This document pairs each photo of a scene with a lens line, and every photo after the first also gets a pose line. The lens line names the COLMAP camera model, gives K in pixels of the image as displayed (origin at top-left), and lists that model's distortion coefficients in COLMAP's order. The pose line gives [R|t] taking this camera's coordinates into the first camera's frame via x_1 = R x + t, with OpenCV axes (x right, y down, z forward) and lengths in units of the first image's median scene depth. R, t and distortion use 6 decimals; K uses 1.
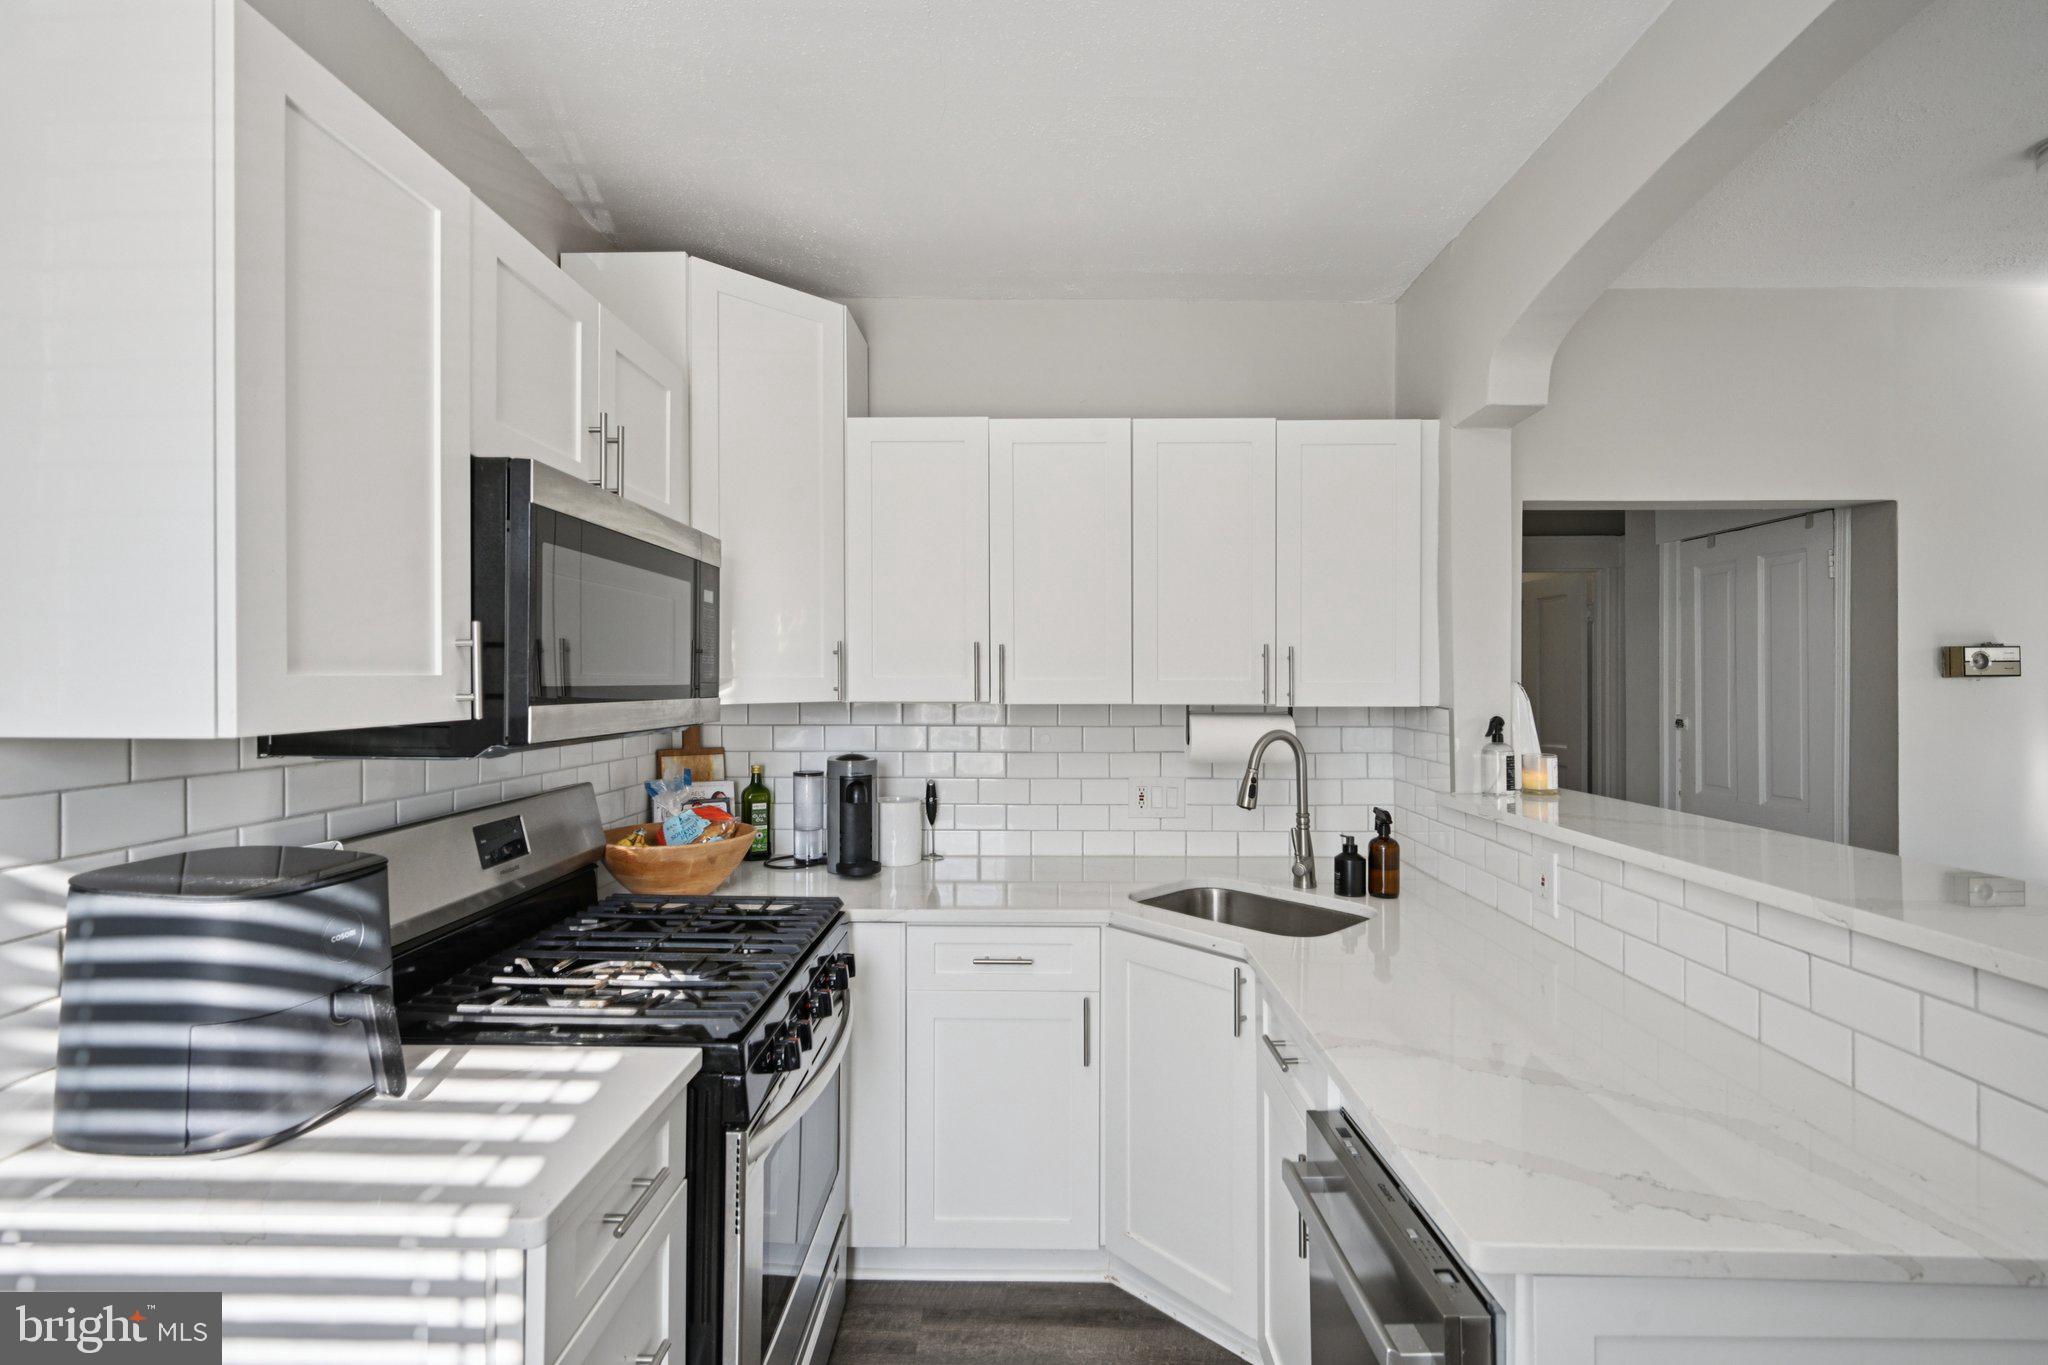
lens RADIAL K [[913.1, 0, 1017.5], [0, 913.1, 674.9], [0, 0, 1]] dist [-0.000856, 0.000342]
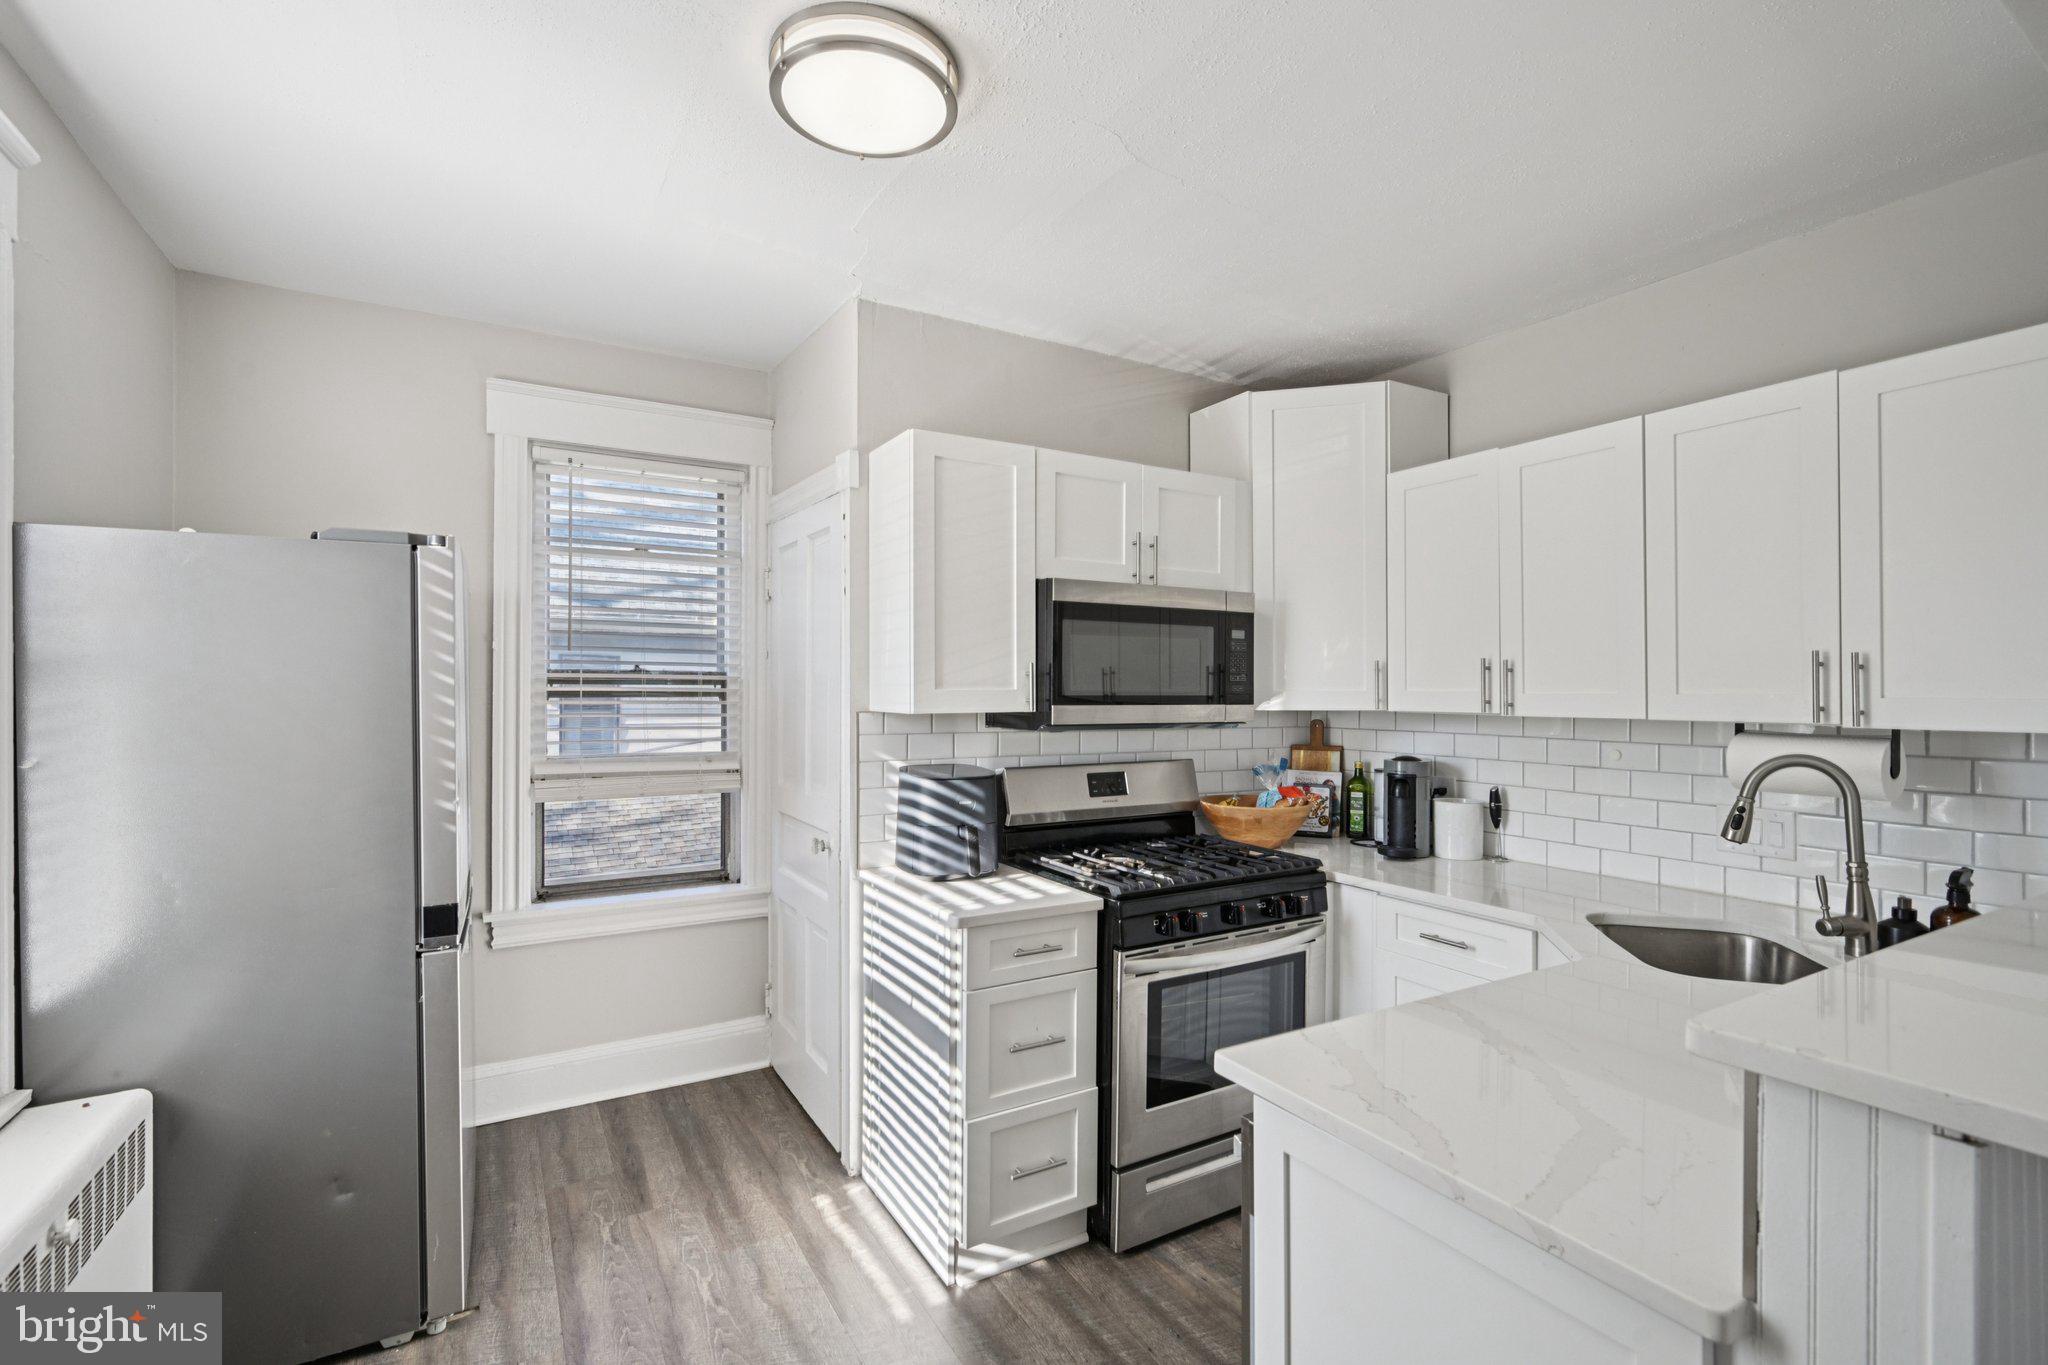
lens RADIAL K [[917.5, 0, 1023.9], [0, 917.5, 682.4], [0, 0, 1]] dist [-0.000800, -0.000146]
pose [[0.518097, -0.006672, -0.855296, 0.651825], [0.002357, 0.999977, -0.006374, -0.001699], [0.855318, 0.001286, 0.518101, -0.036330]]
